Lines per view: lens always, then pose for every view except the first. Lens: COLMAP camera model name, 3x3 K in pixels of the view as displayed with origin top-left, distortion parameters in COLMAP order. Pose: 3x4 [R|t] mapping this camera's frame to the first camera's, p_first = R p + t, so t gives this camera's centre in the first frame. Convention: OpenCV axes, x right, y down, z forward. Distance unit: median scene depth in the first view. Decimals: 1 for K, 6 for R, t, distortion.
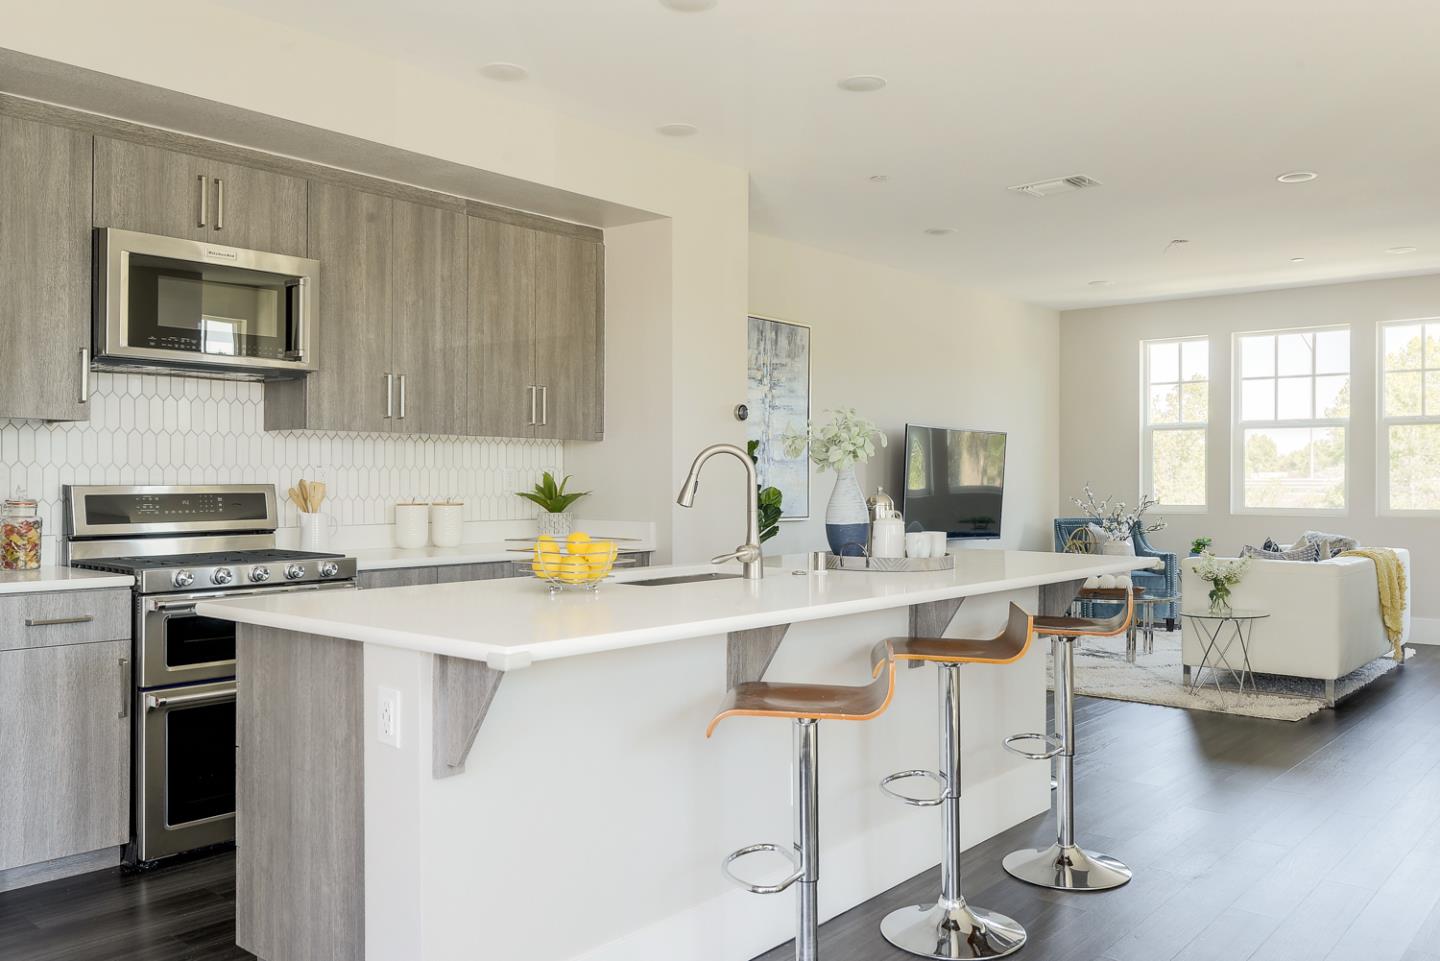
lens RADIAL K [[1147.5, 0, 720.0], [0, 1147.5, 480.5], [0, 0, 1]] dist [-0.004123, -0.012962]
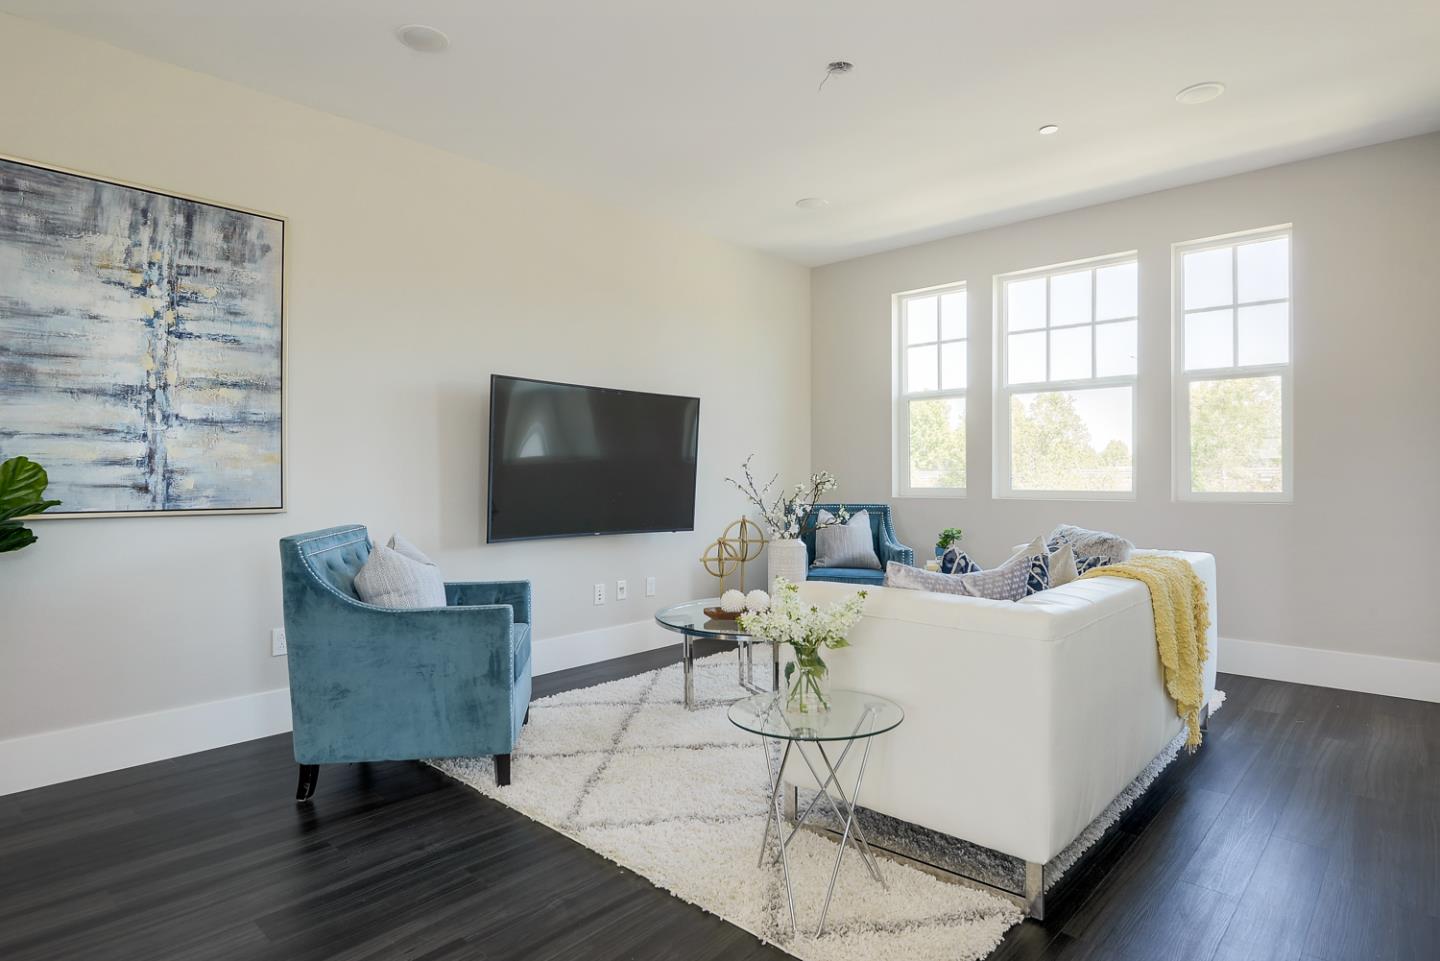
lens RADIAL K [[781.4, 0, 717.5], [0, 781.4, 475.4], [0, 0, 1]] dist [-0.016332, -0.001049]
pose [[0.999379, -0.004380, -0.034956, 0.345685], [0.004473, 0.999987, 0.002600, 0.013518], [0.034944, -0.002755, 0.999385, 0.565907]]
